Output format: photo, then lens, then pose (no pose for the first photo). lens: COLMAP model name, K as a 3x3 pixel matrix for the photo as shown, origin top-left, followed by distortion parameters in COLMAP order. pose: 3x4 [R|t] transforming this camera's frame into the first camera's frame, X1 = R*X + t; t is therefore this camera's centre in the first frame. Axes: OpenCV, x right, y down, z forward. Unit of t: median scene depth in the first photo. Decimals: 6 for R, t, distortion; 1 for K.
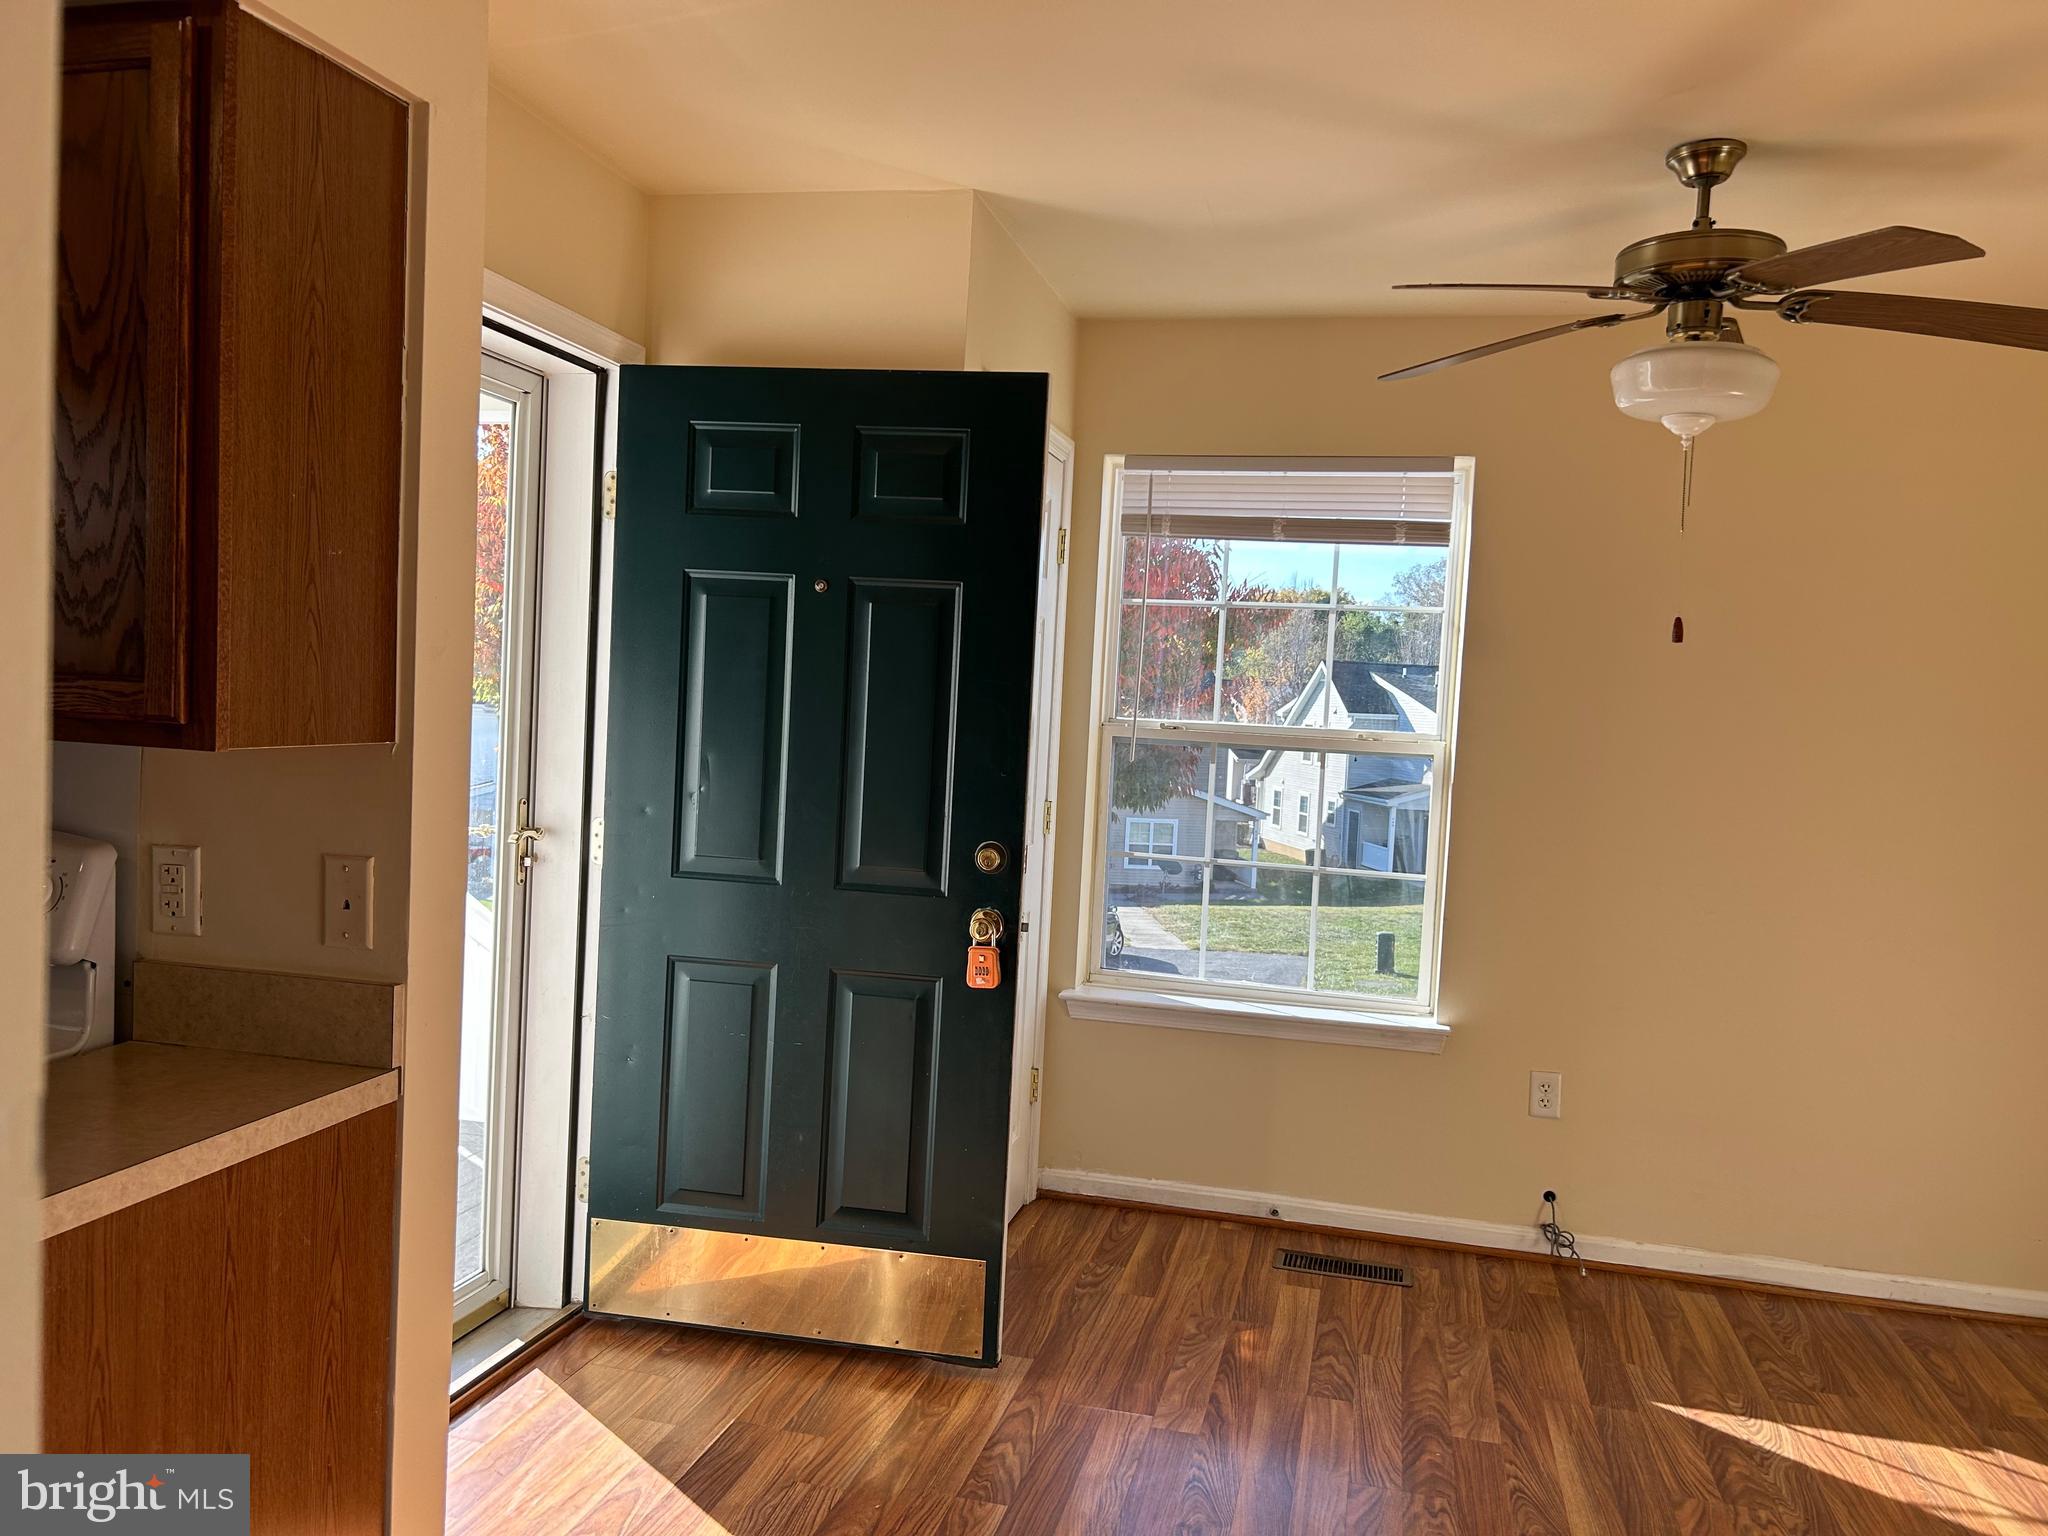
lens RADIAL K [[1551.8, 0, 1041.6], [0, 1551.8, 778.9], [0, 0, 1]] dist [0.056003, -0.050666]
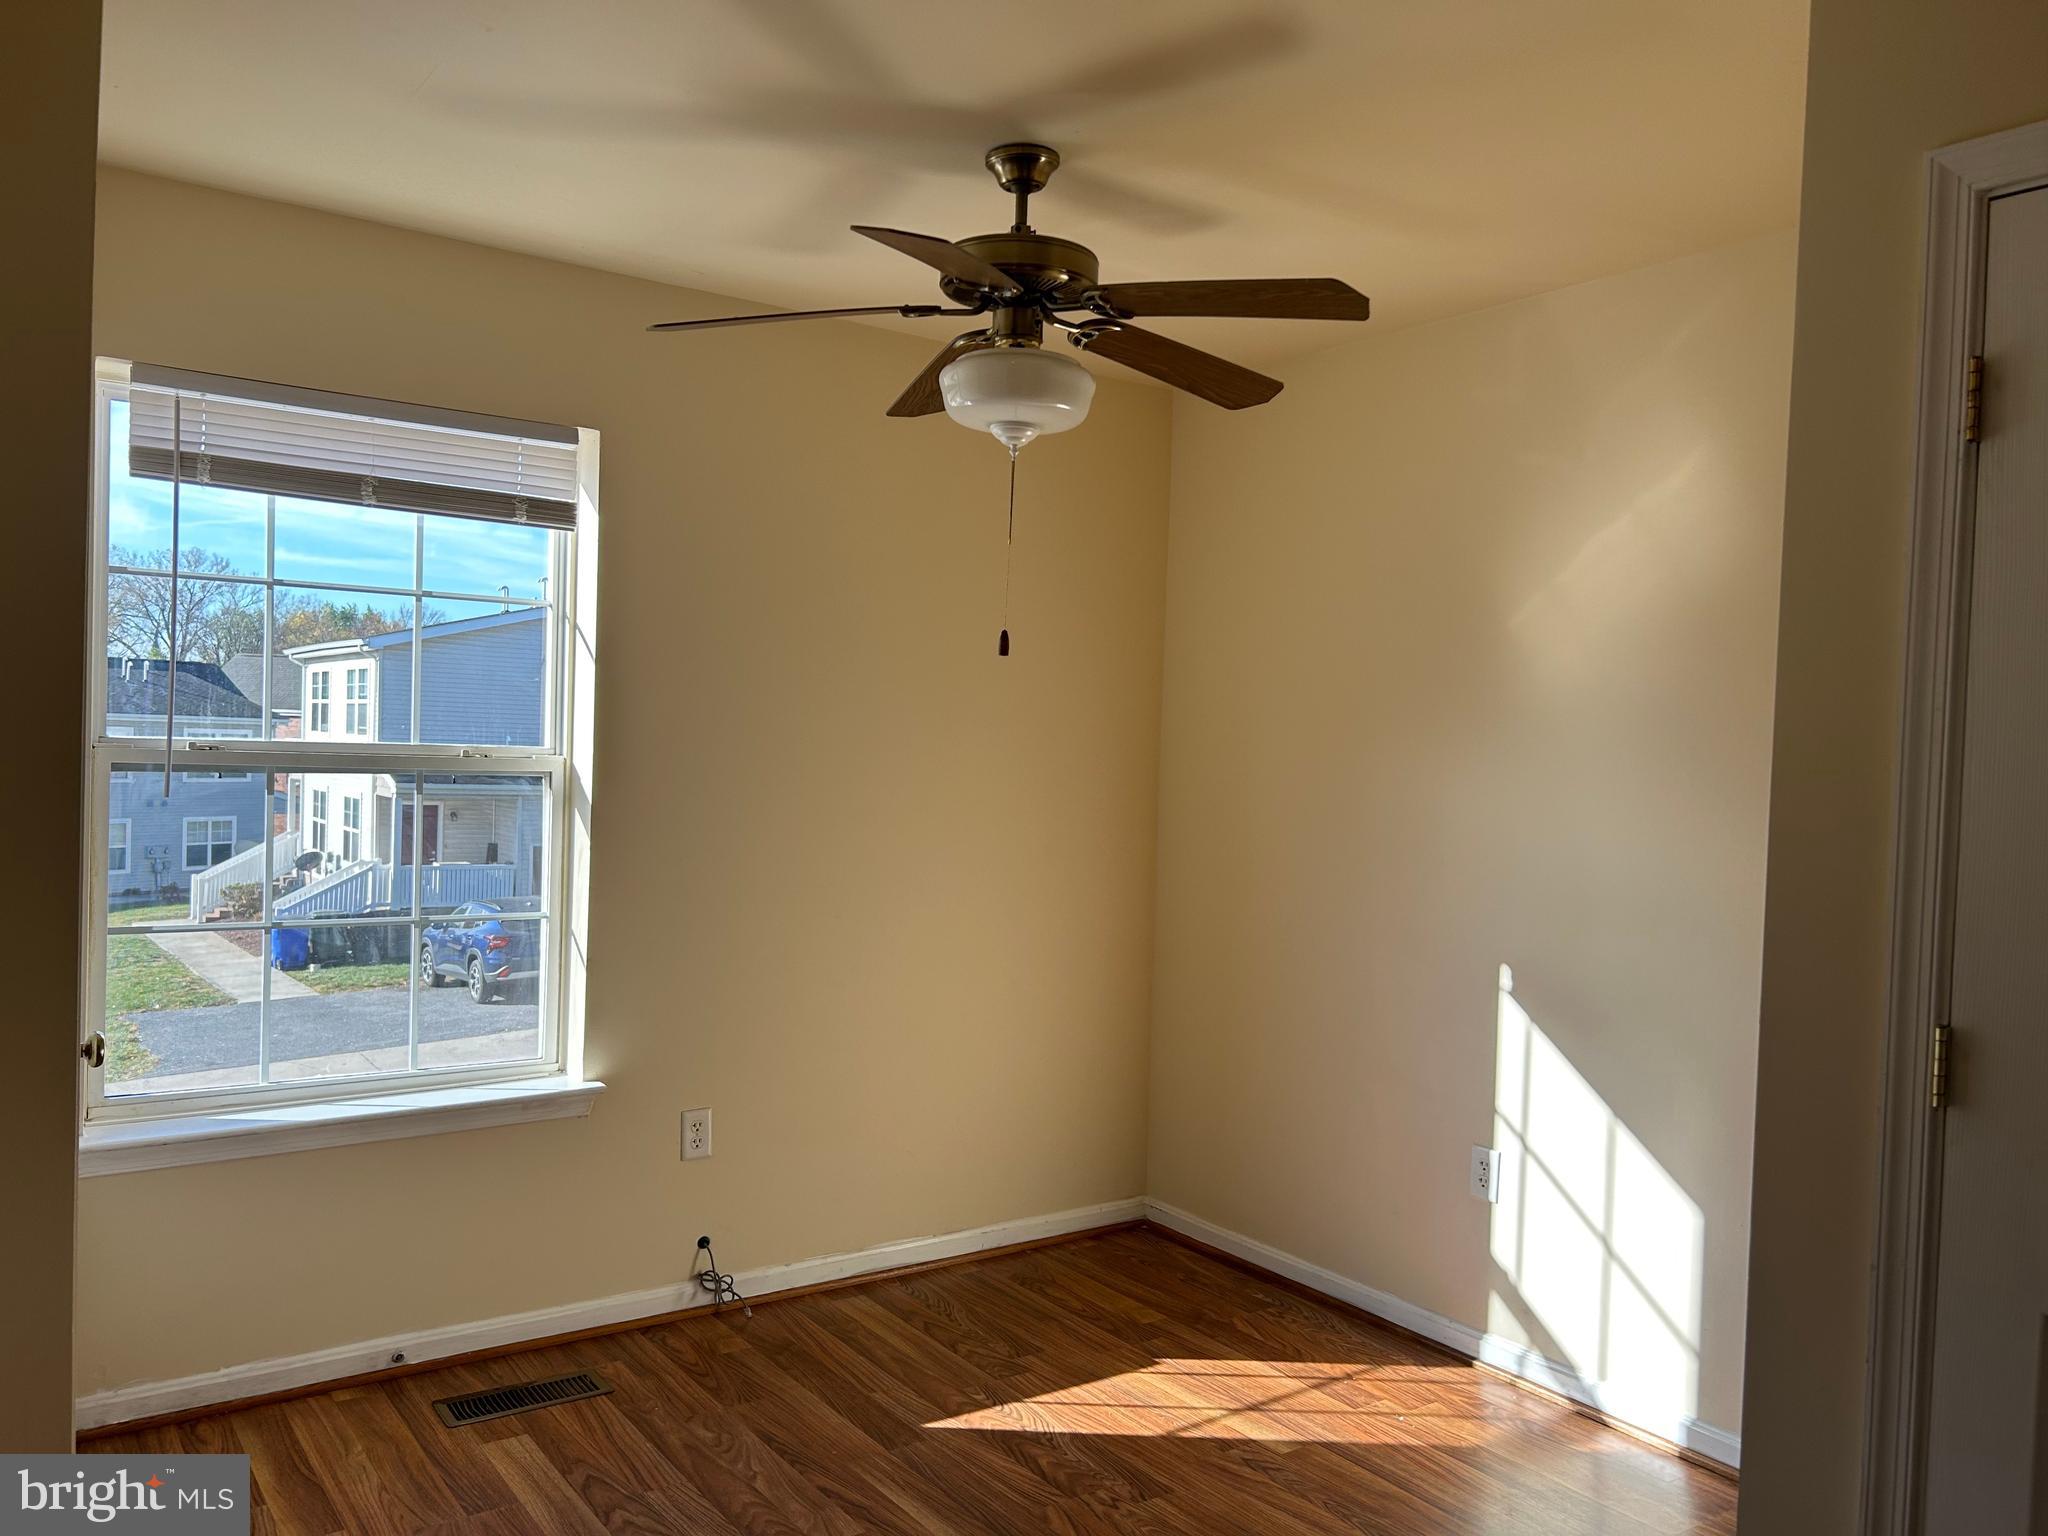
lens RADIAL K [[1551.8, 0, 1013.2], [0, 1551.8, 795.8], [0, 0, 1]] dist [0.056003, -0.050666]
pose [[0.665944, -0.054570, 0.744004, -0.249019], [0.039644, 0.998500, 0.037752, -0.027796], [-0.744948, 0.004354, 0.667108, 0.266714]]
